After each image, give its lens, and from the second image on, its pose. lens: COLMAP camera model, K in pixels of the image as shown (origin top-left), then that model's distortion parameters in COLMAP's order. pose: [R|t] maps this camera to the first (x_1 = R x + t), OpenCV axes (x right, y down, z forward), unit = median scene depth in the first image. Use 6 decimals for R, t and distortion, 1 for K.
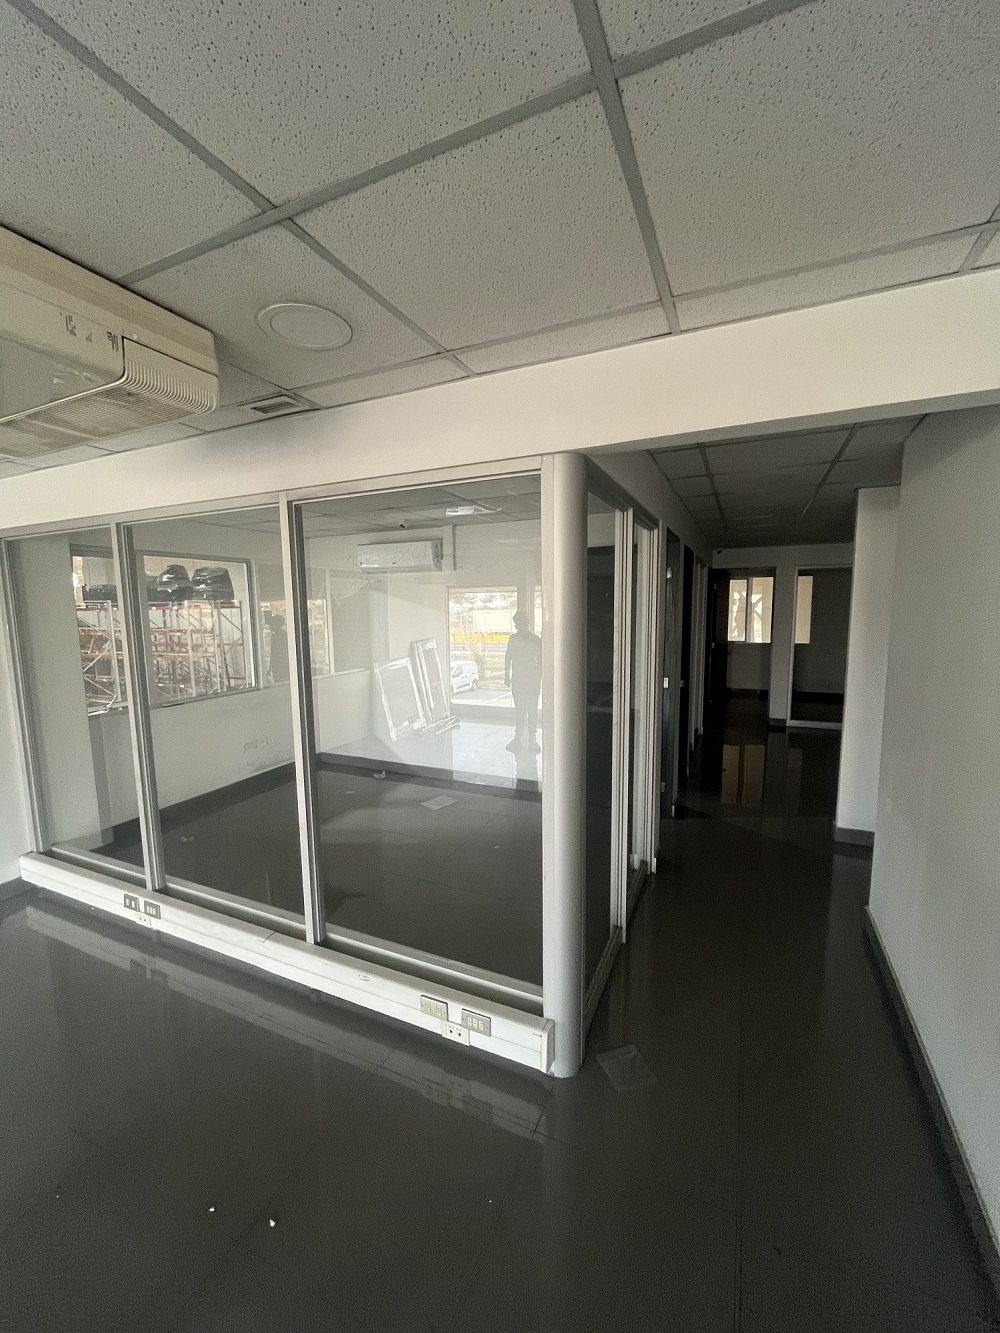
lens RADIAL K [[525.0, 0, 523.1], [0, 525.0, 670.6], [0, 0, 1]] dist [0.000539, 0.000104]
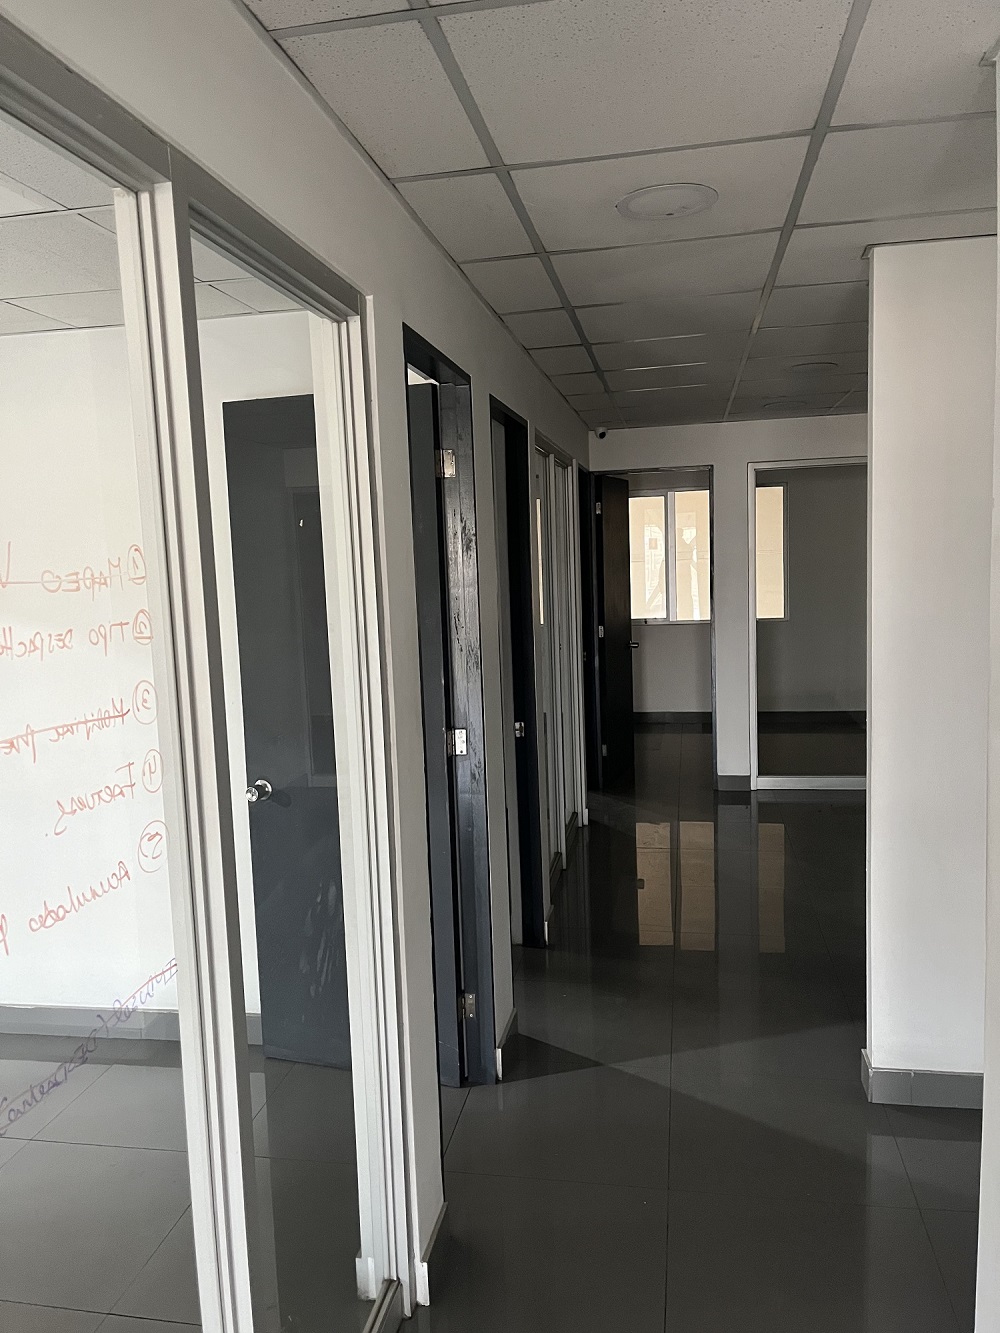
lens RADIAL K [[995.7, 0, 500.0], [0, 995.7, 666.5], [0, 0, 1]] dist [-0.002194, -0.001498]
pose [[0.974176, -0.054235, 0.219181, 0.077451], [0.057306, 0.998327, -0.007674, -0.014336], [-0.218398, 0.020036, 0.975654, 0.146226]]
